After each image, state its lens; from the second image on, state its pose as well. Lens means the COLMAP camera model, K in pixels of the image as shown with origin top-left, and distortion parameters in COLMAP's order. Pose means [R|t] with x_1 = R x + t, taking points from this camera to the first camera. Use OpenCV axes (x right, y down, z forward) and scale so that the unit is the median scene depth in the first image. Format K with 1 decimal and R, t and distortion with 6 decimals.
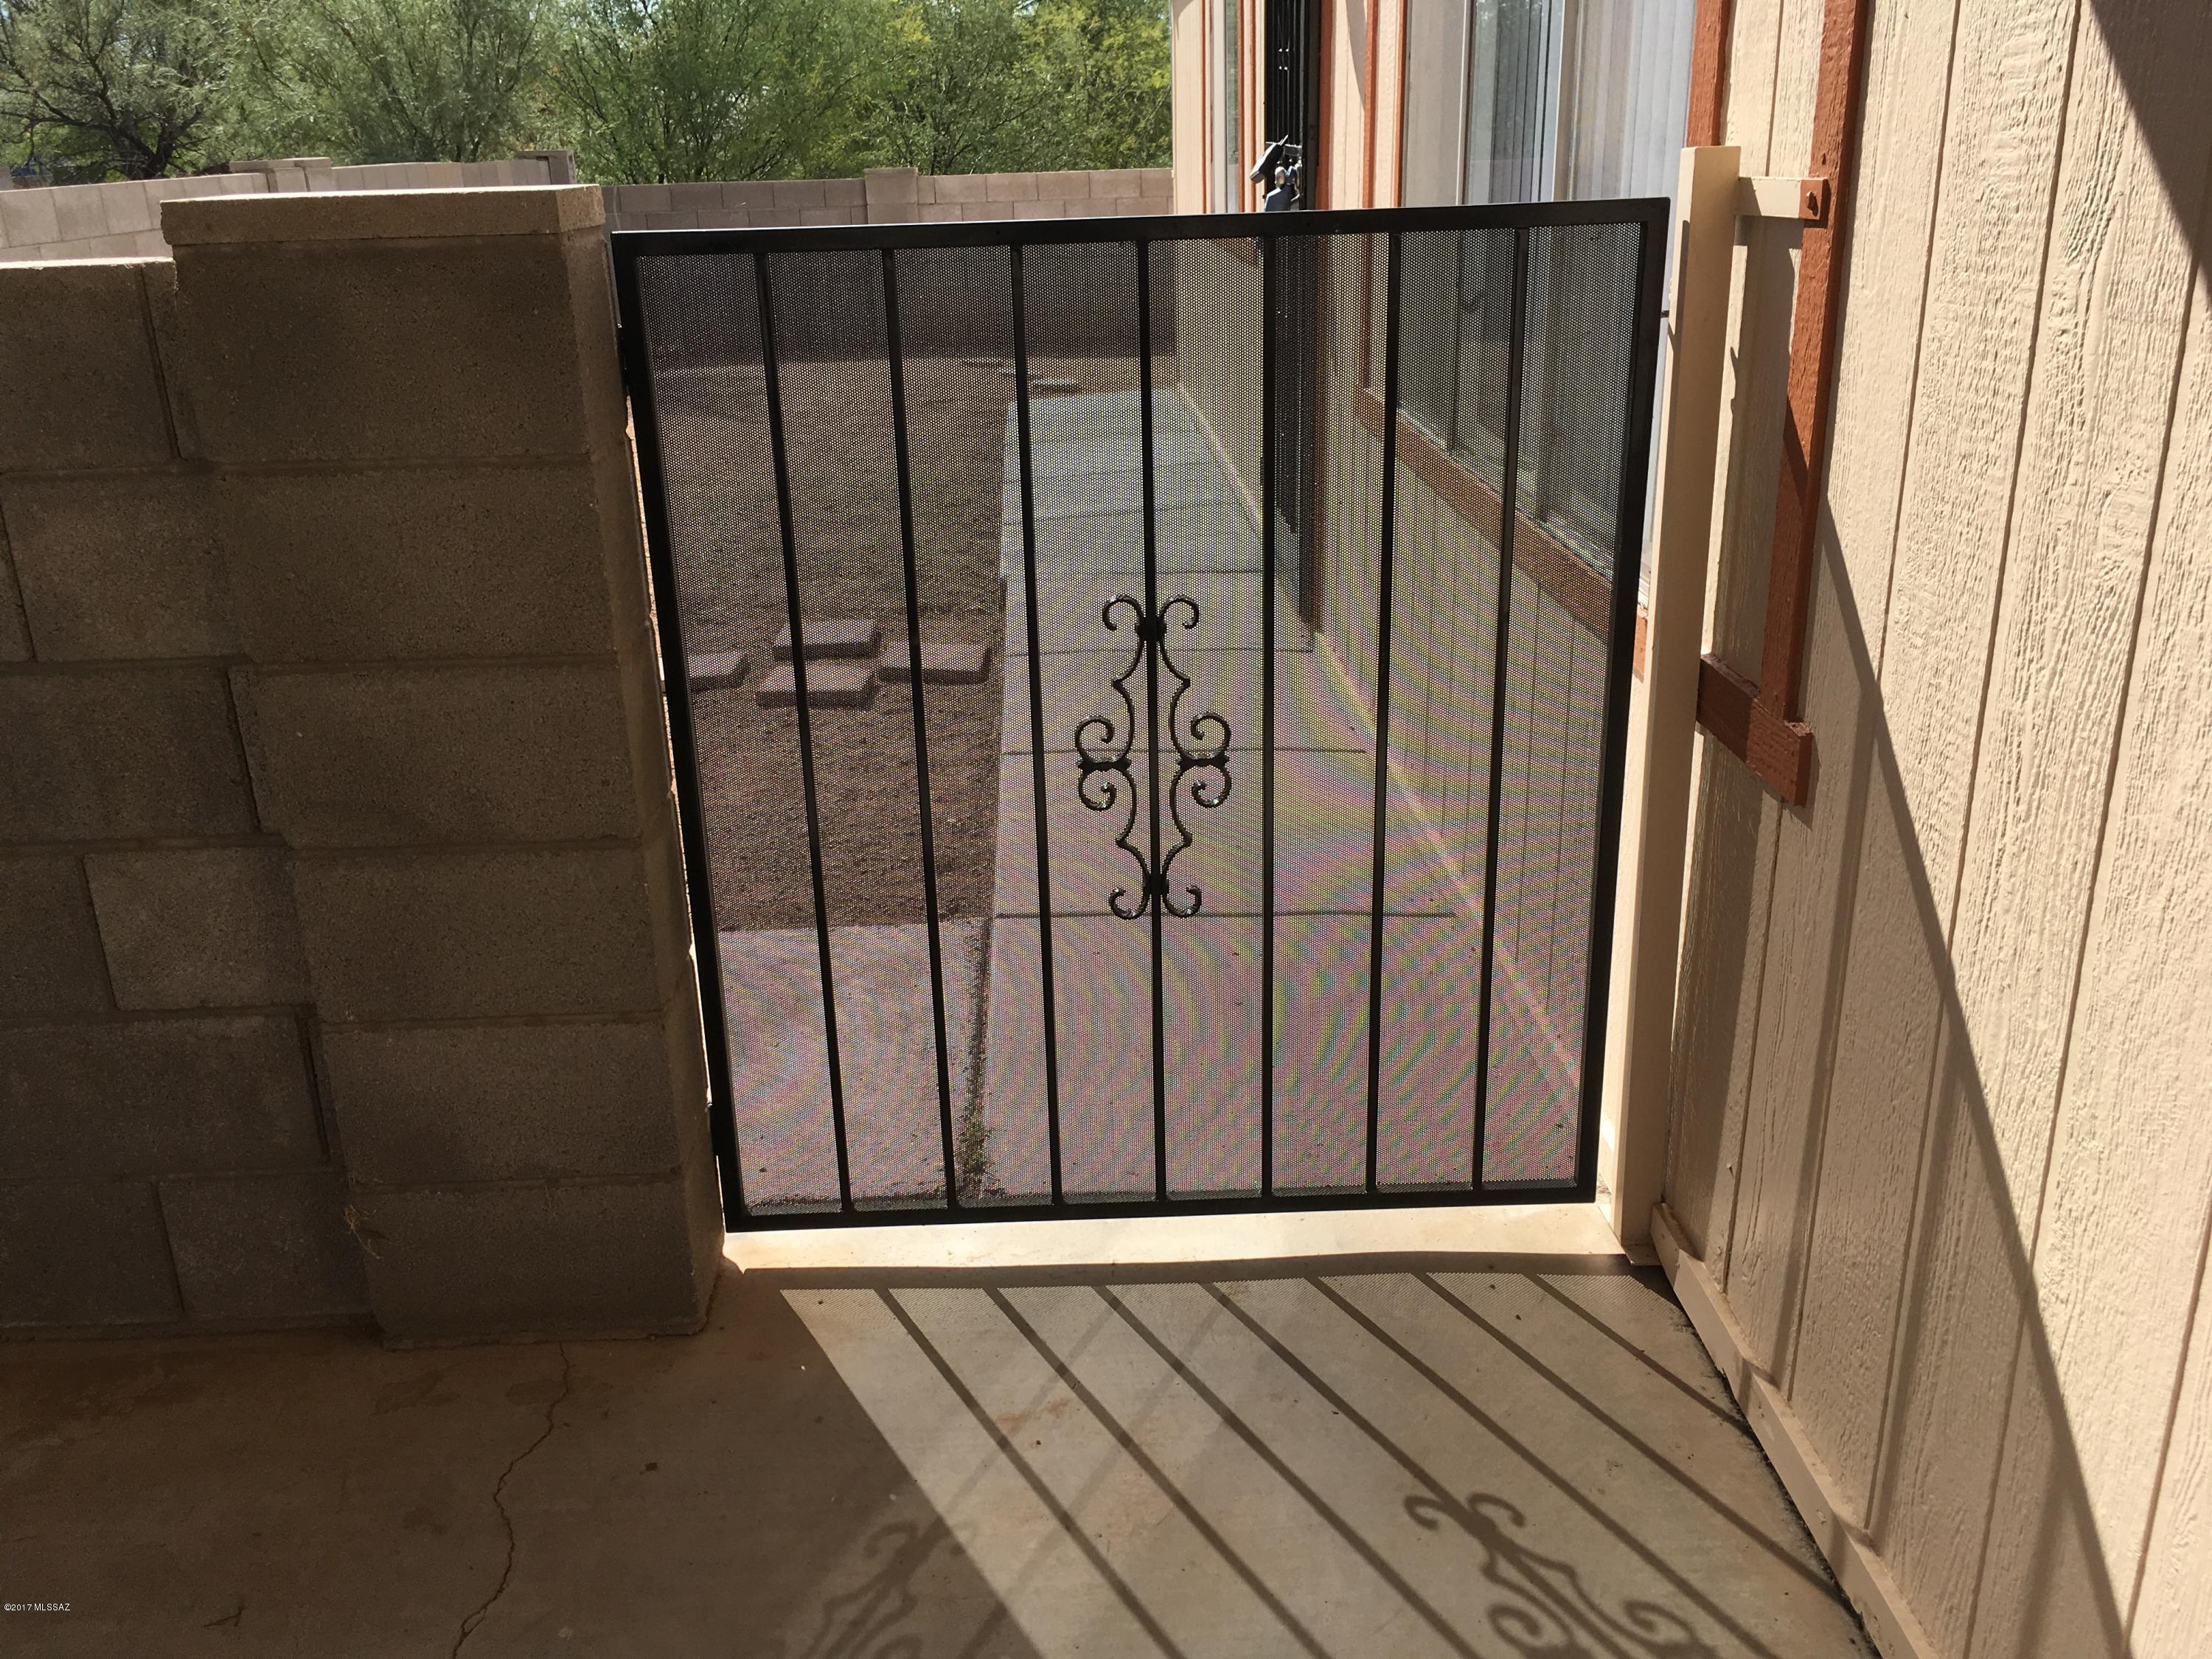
lens RADIAL K [[1869.7, 0, 1107.3], [0, 1869.7, 848.2], [0, 0, 1]] dist [0.088820, -0.104130]
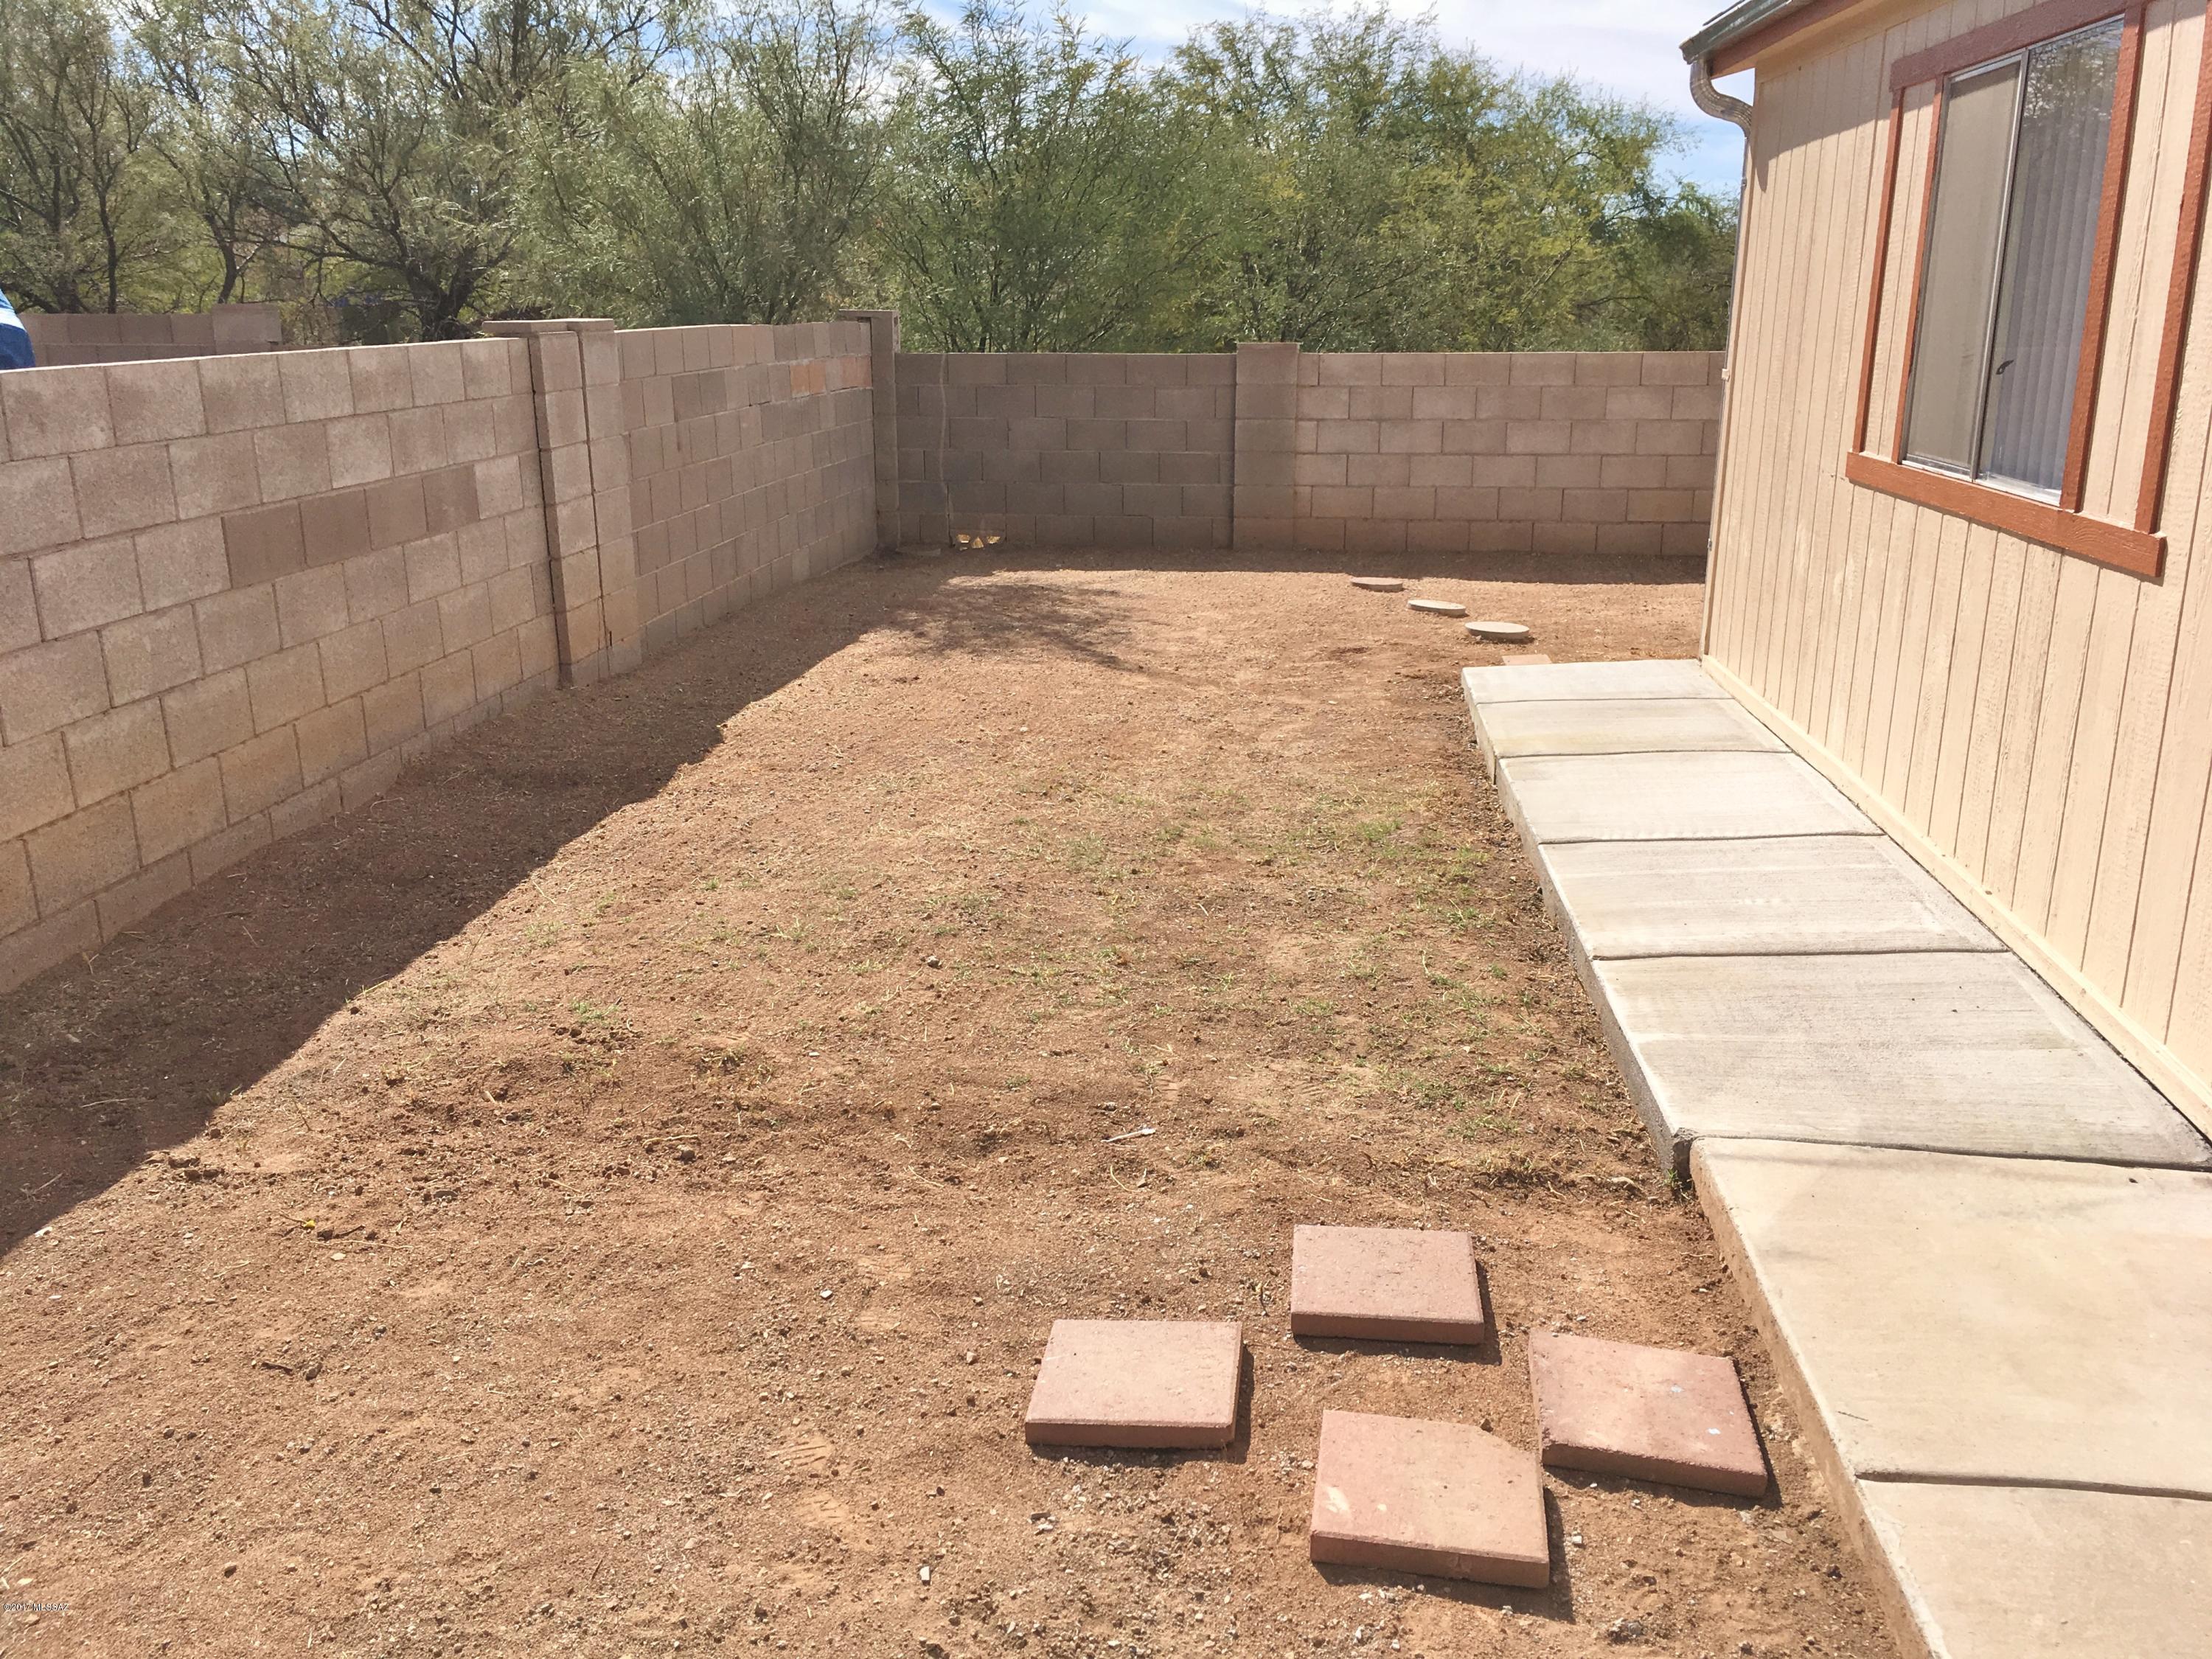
lens RADIAL K [[1869.7, 0, 1093.2], [0, 1869.7, 833.5], [0, 0, 1]] dist [0.088820, -0.104130]
pose [[0.989077, 0.070936, -0.129207, -0.076944], [-0.081218, 0.993786, -0.076118, -0.084628], [0.123005, 0.085781, 0.988692, 0.212392]]
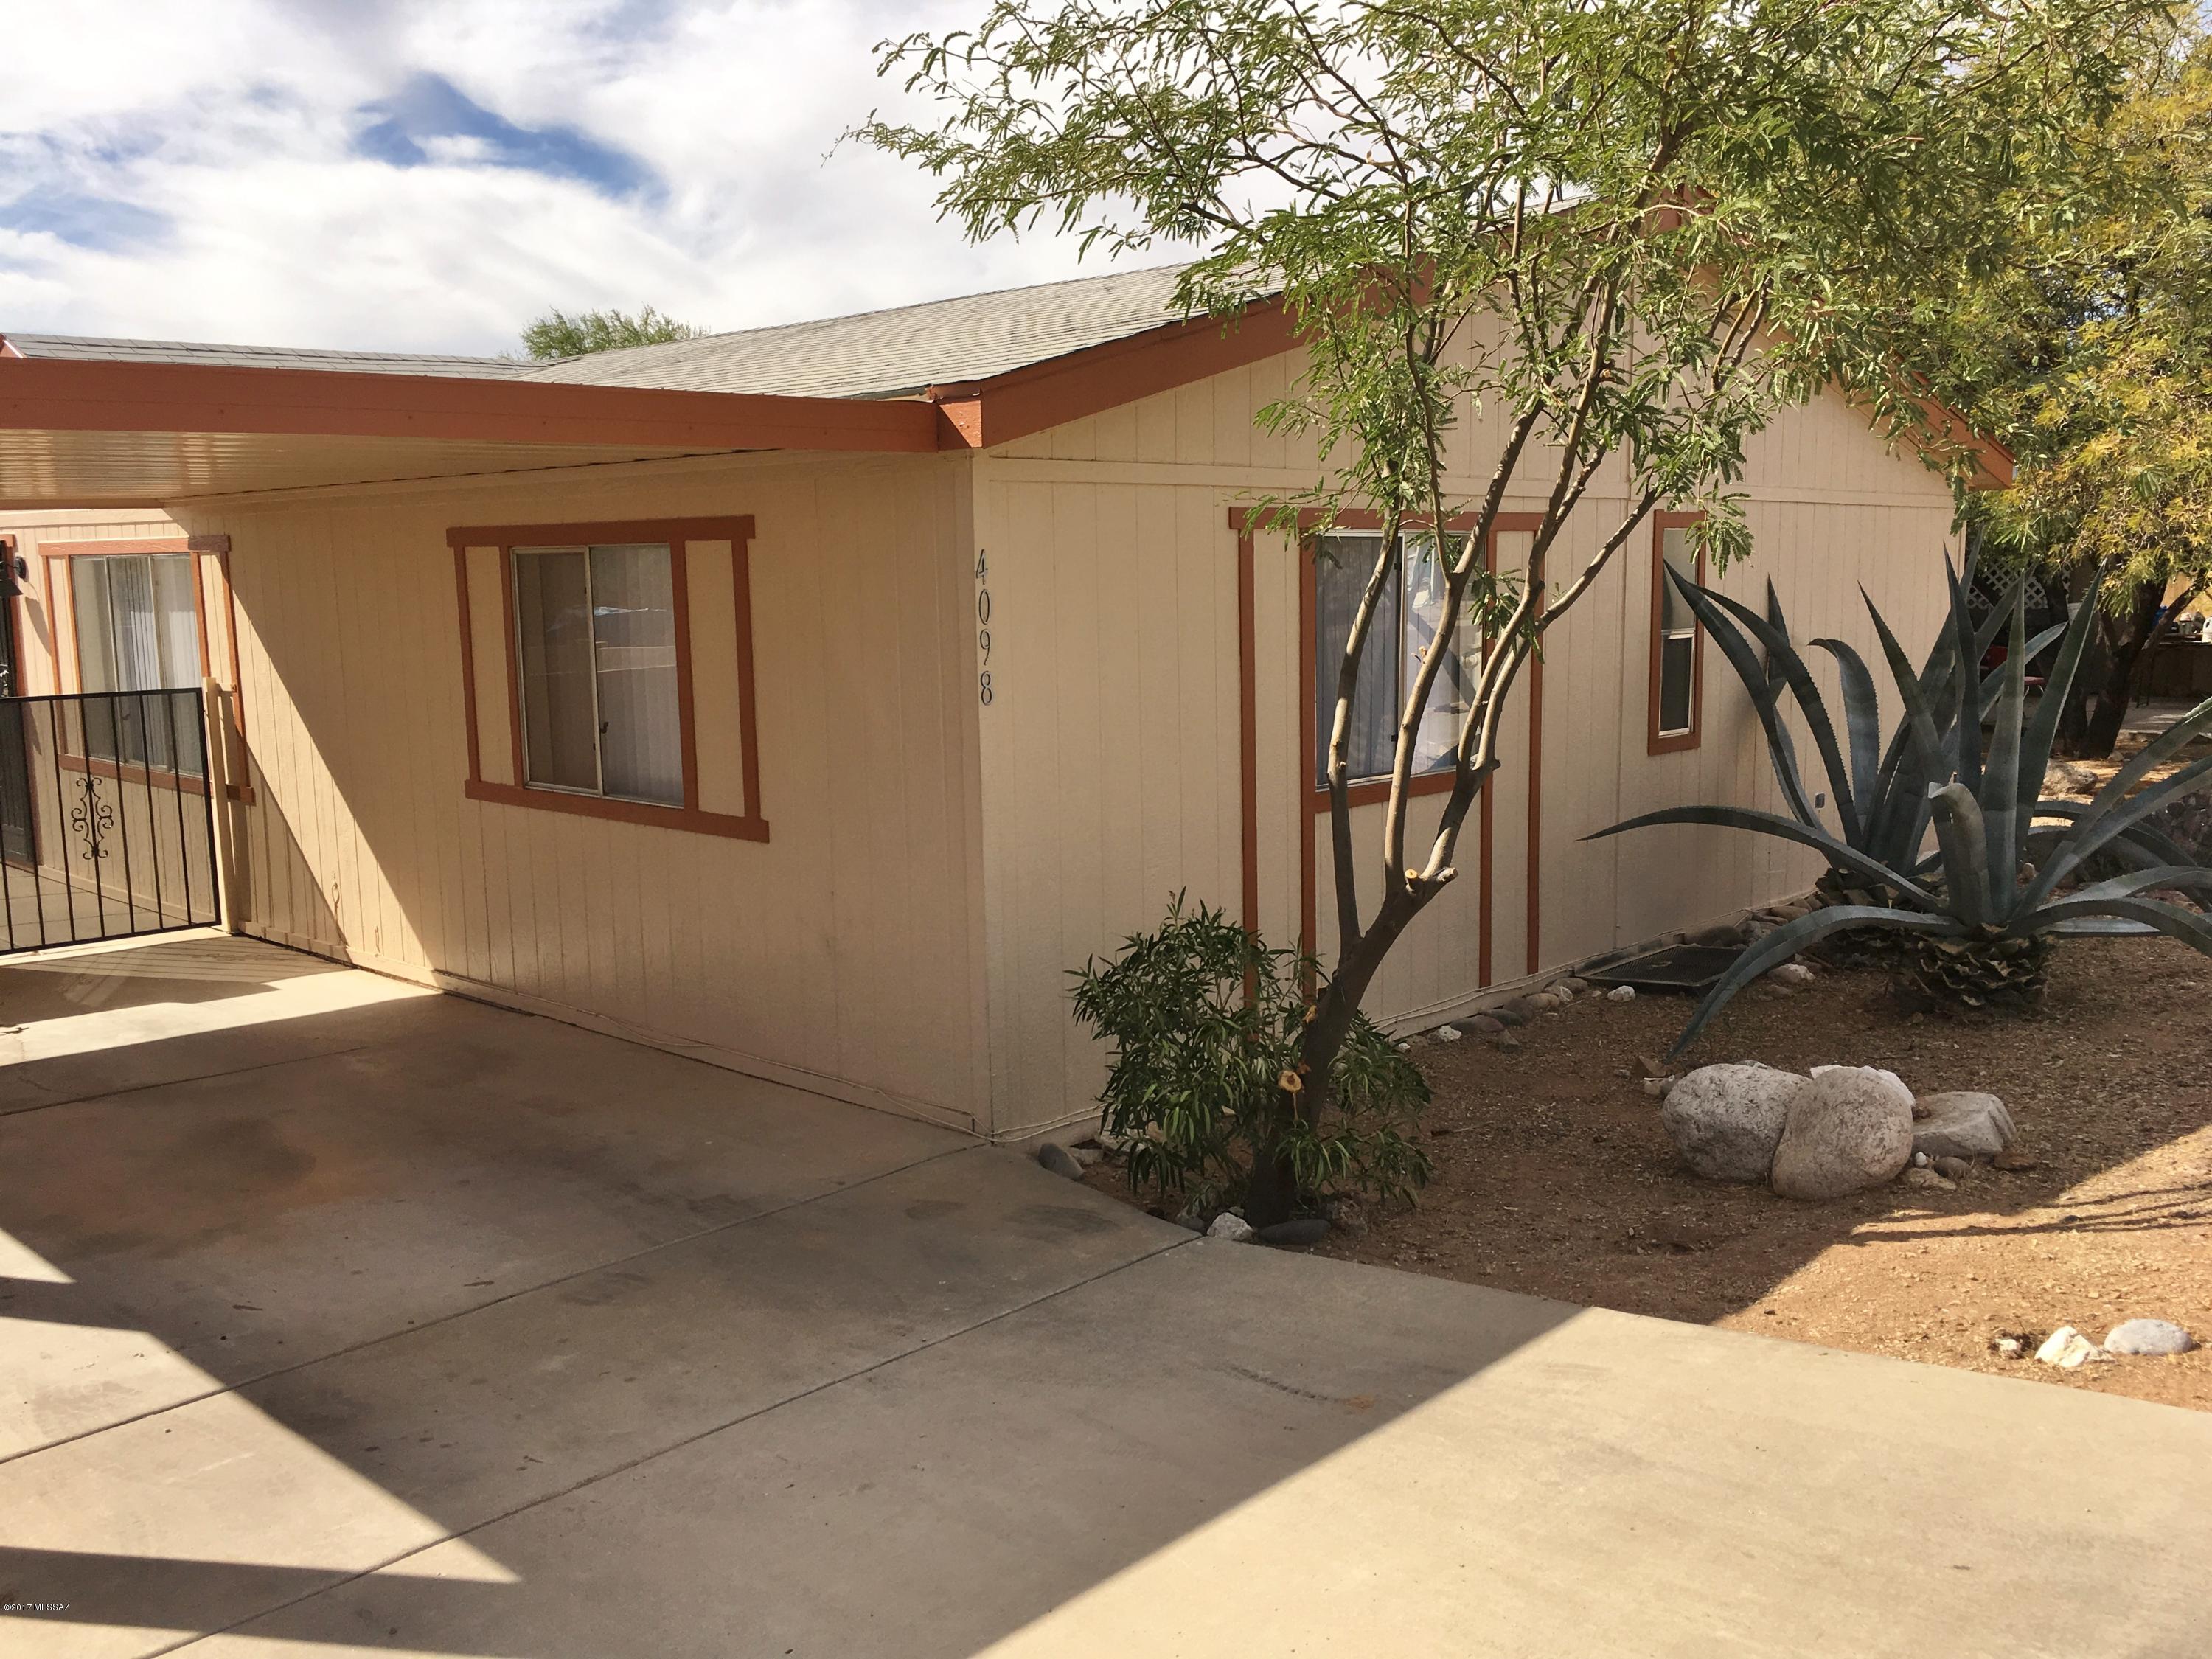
lens RADIAL K [[1869.7, 0, 1095.5], [0, 1869.7, 820.3], [0, 0, 1]] dist [0.088820, -0.104130]
pose [[0.716142, -0.077961, 0.693587, -1.161362], [0.248592, 0.957064, -0.149099, 1.013279], [-0.652183, 0.279196, 0.704774, -3.037742]]
